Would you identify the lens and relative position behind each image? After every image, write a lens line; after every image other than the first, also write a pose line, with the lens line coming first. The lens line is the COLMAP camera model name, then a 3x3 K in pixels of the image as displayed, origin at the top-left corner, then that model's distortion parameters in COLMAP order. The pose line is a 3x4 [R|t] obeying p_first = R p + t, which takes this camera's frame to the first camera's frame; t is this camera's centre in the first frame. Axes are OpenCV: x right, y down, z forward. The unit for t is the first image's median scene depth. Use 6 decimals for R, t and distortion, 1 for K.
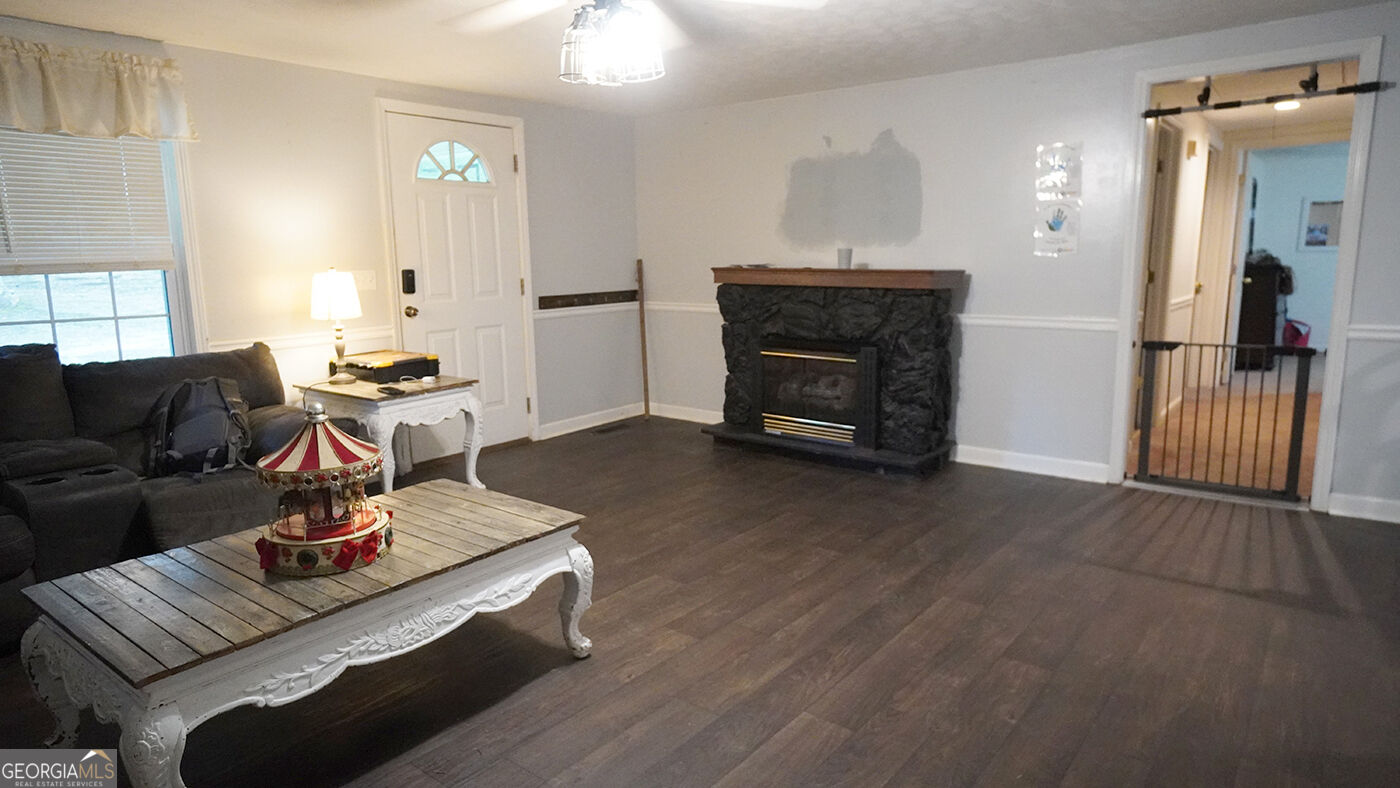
lens RADIAL K [[801.7, 0, 700.0], [0, 801.7, 394.0], [0, 0, 1]] dist [-0.006951, -0.000947]
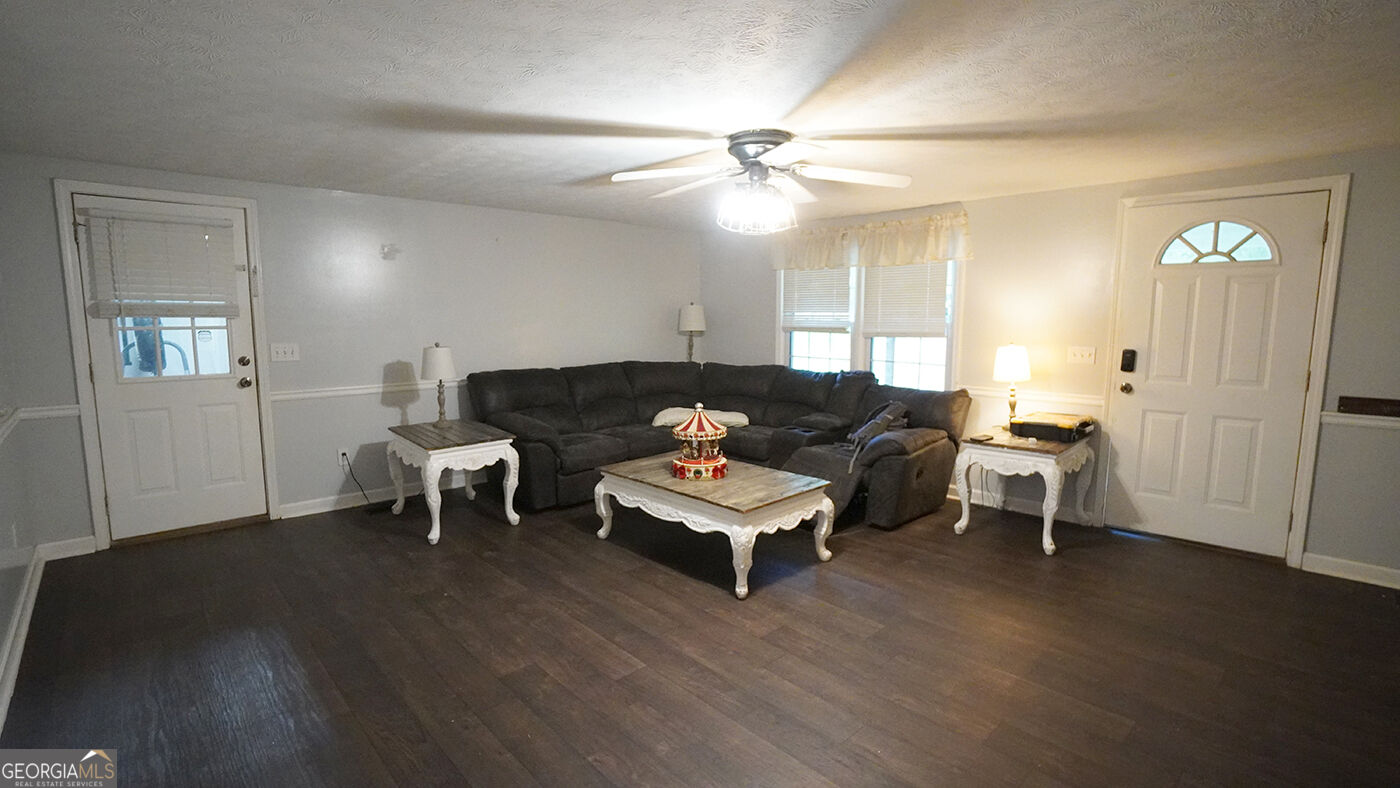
lens RADIAL K [[622.8, 0, 700.0], [0, 622.8, 394.0], [0, 0, 1]] dist [-0.043853, 0.022364]
pose [[-0.112980, 0.140577, -0.983602, 0.645299], [-0.174366, 0.971773, 0.158915, -0.153941], [0.978178, 0.189461, -0.085279, 0.616544]]
